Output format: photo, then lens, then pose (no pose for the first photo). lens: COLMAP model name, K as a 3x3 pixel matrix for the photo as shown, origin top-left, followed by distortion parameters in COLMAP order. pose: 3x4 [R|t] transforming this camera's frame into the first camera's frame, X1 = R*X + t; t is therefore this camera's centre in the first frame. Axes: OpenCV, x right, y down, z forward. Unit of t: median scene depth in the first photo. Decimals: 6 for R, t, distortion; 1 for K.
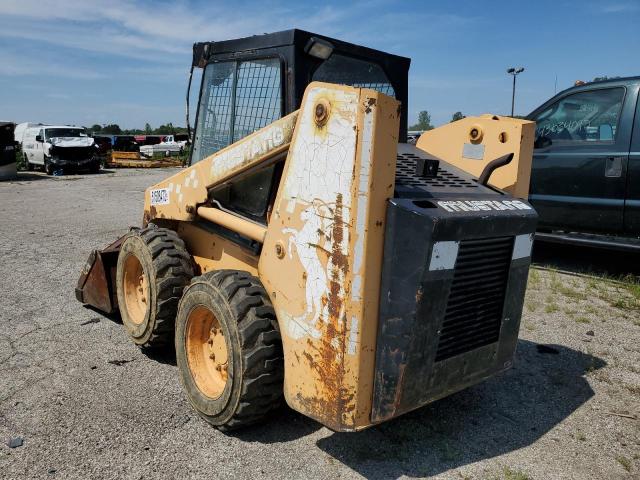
lens RADIAL K [[507.7, 0, 320.2], [0, 507.7, 239.8], [0, 0, 1]] dist [-0.001898, -0.001798]
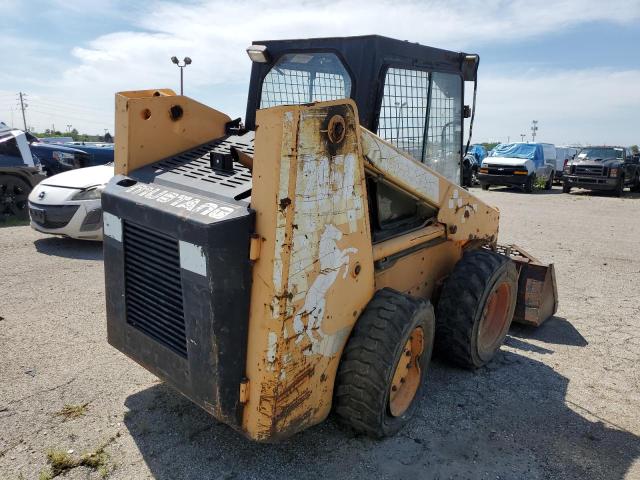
lens RADIAL K [[507.7, 0, 320.6], [0, 507.7, 239.4], [0, 0, 1]] dist [-0.001898, -0.001798]
pose [[0.169474, 0.178627, -0.969211, 1.261732], [-0.231182, 0.963203, 0.137096, -0.181911], [0.958036, 0.200830, 0.204533, 1.053744]]
